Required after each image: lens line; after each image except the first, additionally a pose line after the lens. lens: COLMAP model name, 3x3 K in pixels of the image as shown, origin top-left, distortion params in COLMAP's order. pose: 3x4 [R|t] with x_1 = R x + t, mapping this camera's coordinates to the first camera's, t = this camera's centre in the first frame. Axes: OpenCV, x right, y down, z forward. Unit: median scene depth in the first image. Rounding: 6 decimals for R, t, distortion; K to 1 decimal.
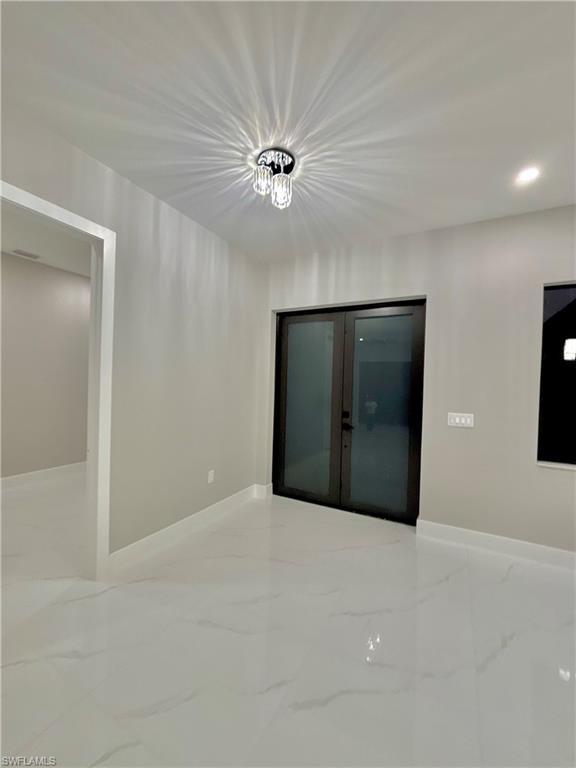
lens RADIAL K [[313.8, 0, 288.0], [0, 313.8, 384.0], [0, 0, 1]] dist [-0.002503, -0.000598]
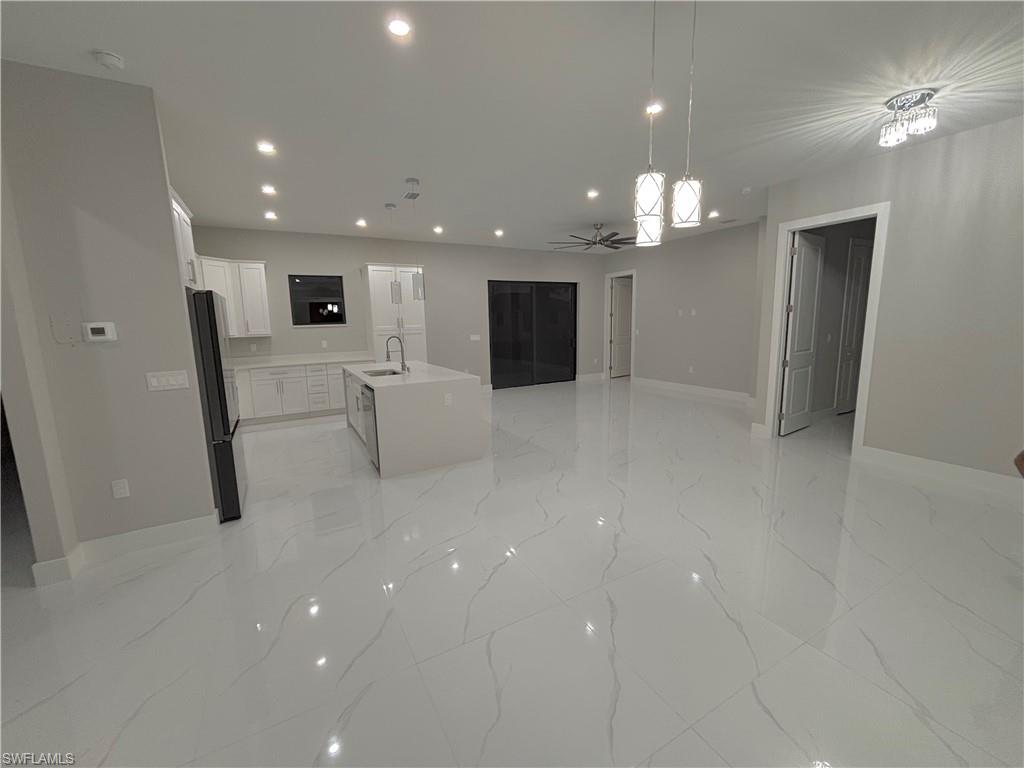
lens RADIAL K [[418.4, 0, 514.6], [0, 418.4, 387.8], [0, 0, 1]] dist [-0.002503, -0.000598]
pose [[-0.525352, 0.116574, -0.842861, 1.231620], [0.004976, 0.990975, 0.133958, 0.024391], [0.850870, 0.066181, -0.521191, 0.441097]]
